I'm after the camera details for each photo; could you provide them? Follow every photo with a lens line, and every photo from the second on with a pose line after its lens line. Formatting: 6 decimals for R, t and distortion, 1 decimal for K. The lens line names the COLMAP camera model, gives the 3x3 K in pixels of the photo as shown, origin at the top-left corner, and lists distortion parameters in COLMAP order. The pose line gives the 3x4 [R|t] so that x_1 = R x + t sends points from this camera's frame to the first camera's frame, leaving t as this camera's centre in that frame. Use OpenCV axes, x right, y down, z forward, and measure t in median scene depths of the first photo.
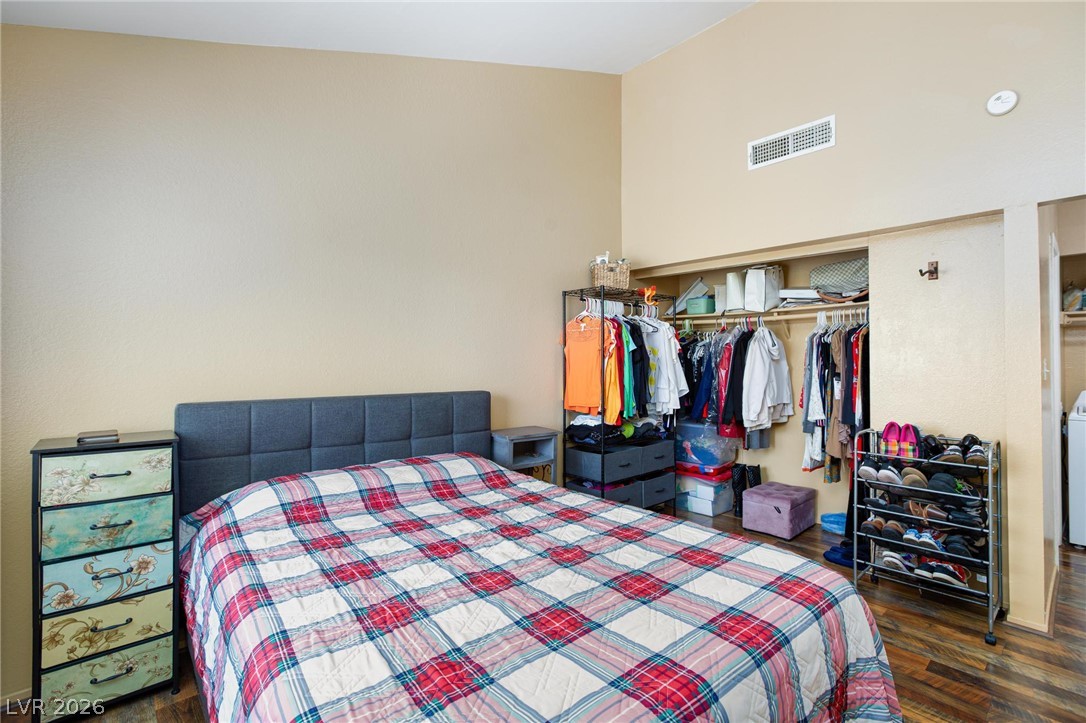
lens RADIAL K [[501.0, 0, 543.5], [0, 501.0, 362.5], [0, 0, 1]] dist [0.005413, 0.001116]
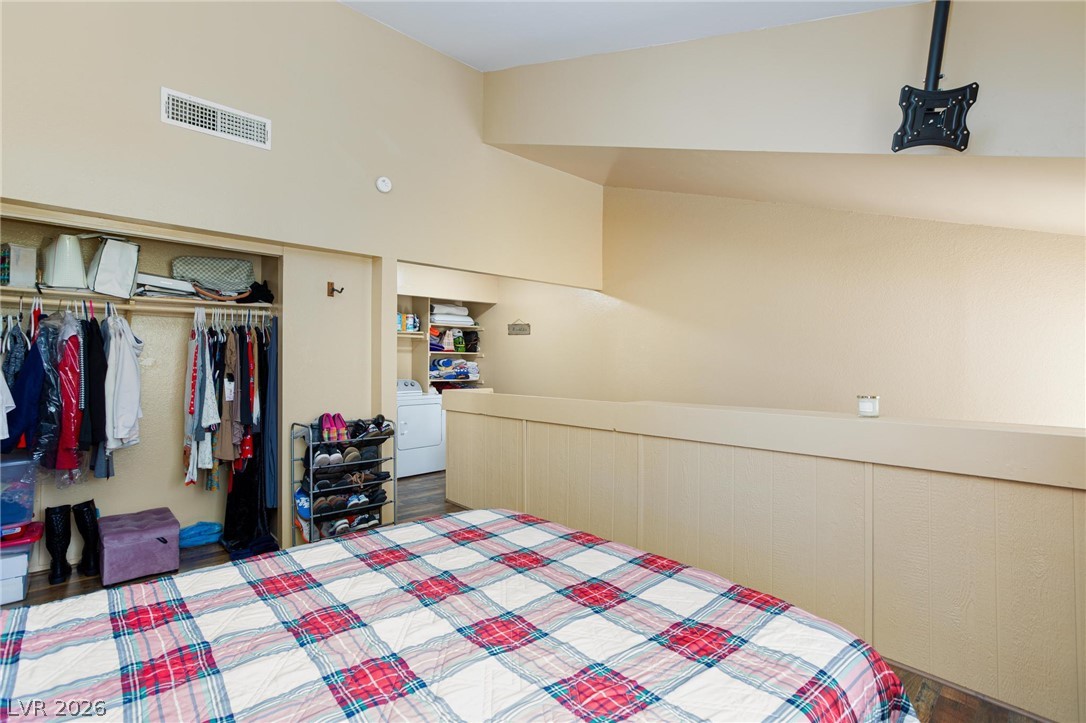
lens RADIAL K [[501.0, 0, 543.7], [0, 501.0, 360.8], [0, 0, 1]] dist [0.005413, 0.001116]
pose [[-0.003901, 0.005576, 0.999977, -0.440454], [-0.001532, 0.999983, -0.005582, 0.000351], [-0.999991, -0.001554, -0.003892, 0.446965]]
